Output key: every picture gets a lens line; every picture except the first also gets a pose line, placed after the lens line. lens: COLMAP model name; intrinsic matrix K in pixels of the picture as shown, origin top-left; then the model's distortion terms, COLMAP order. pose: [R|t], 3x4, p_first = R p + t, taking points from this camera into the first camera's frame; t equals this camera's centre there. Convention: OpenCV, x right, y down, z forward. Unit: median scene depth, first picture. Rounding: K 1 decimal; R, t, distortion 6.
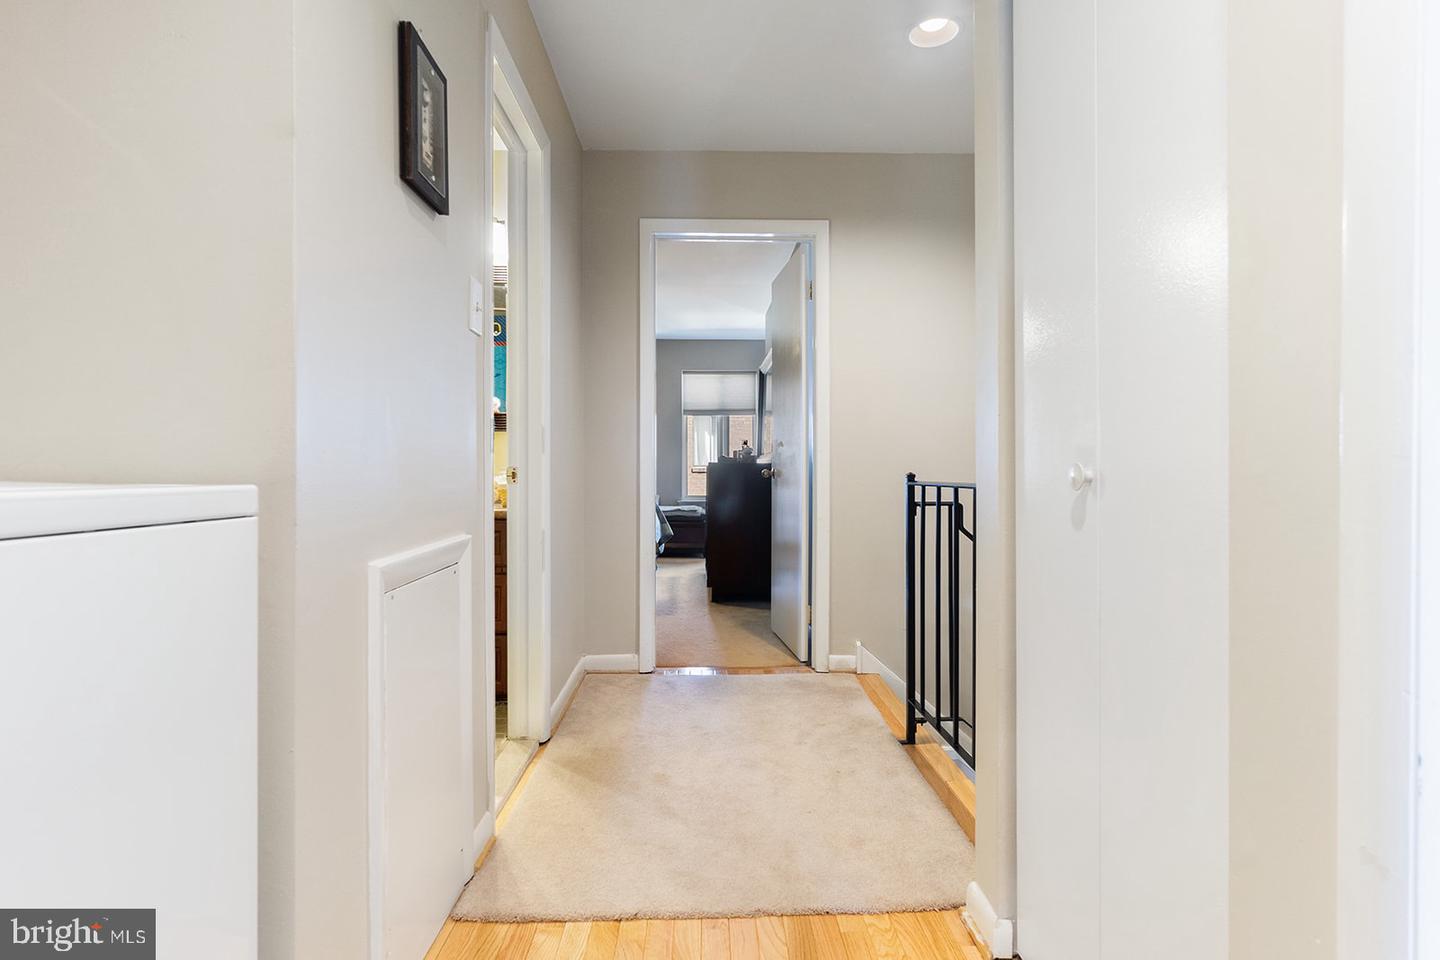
lens RADIAL K [[759.2, 0, 717.0], [0, 759.2, 476.4], [0, 0, 1]] dist [-0.008829, 0.002068]
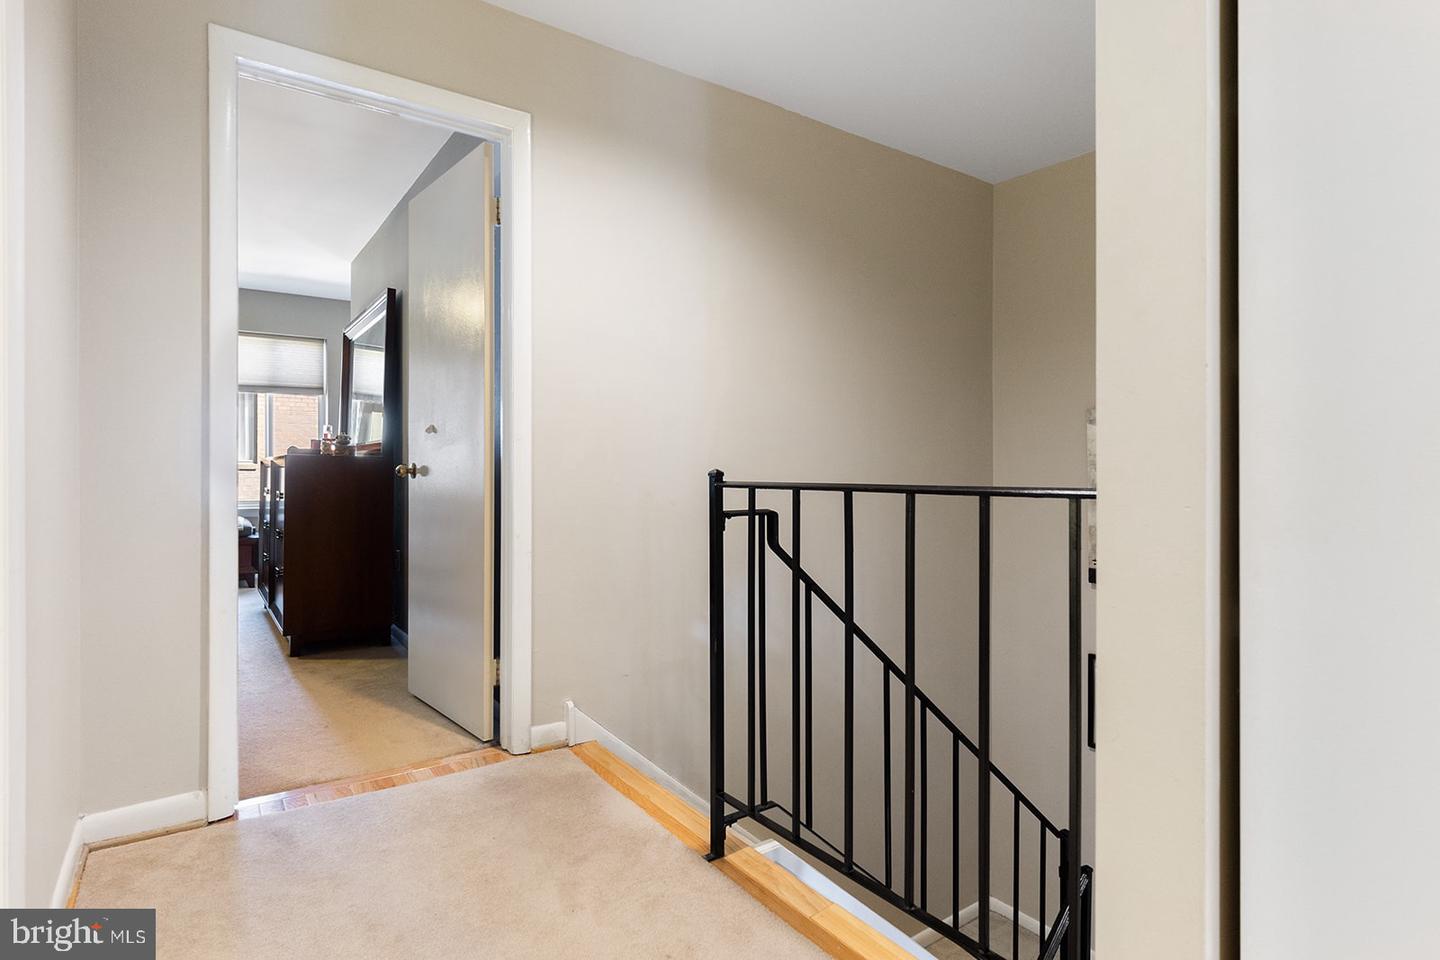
lens RADIAL K [[759.2, 0, 730.2], [0, 759.2, 470.0], [0, 0, 1]] dist [-0.008829, 0.002068]
pose [[0.827750, -0.002324, 0.561093, -0.096026], [0.005040, 0.999982, -0.003295, -0.001571], [-0.561075, 0.005555, 0.827746, 0.311980]]
